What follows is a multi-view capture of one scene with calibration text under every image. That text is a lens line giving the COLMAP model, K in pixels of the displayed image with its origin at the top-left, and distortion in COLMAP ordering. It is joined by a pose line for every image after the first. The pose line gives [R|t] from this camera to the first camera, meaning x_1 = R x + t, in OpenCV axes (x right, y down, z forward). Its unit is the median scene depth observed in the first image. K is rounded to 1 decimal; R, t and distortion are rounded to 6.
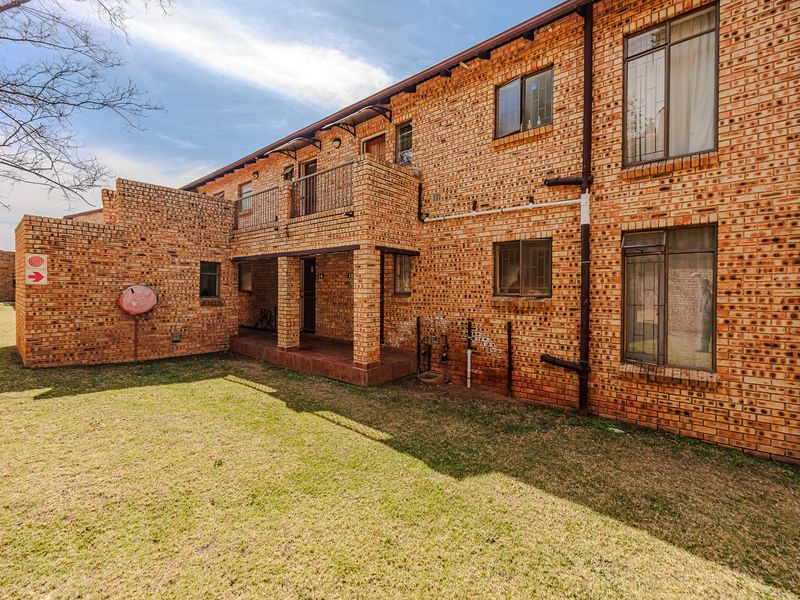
lens RADIAL K [[367.1, 0, 402.2], [0, 367.1, 298.1], [0, 0, 1]] dist [-0.000505, -0.000233]
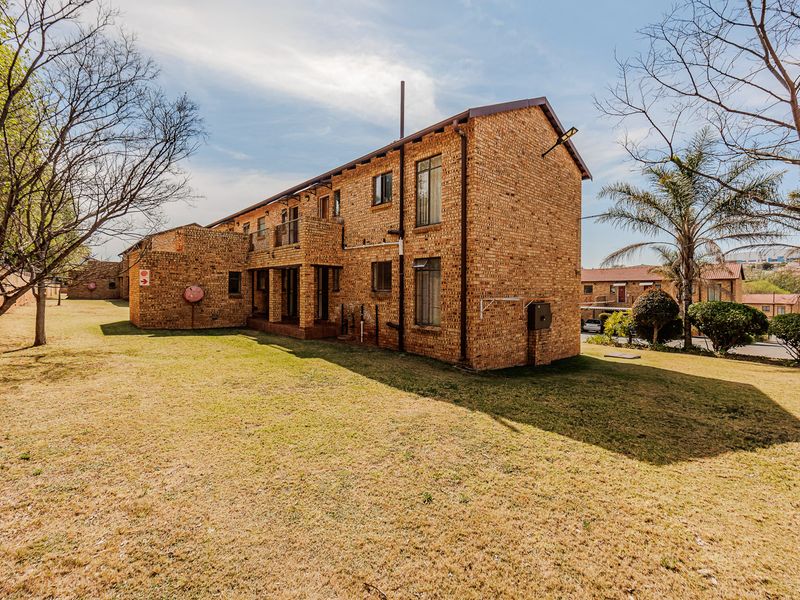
lens RADIAL K [[367.1, 0, 398.1], [0, 367.1, 297.9], [0, 0, 1]] dist [-0.000505, -0.000233]
pose [[0.992190, 0.003296, -0.124693, 0.554875], [-0.003344, 0.999994, -0.000176, 0.023940], [0.124692, 0.000592, 0.992195, -0.735269]]
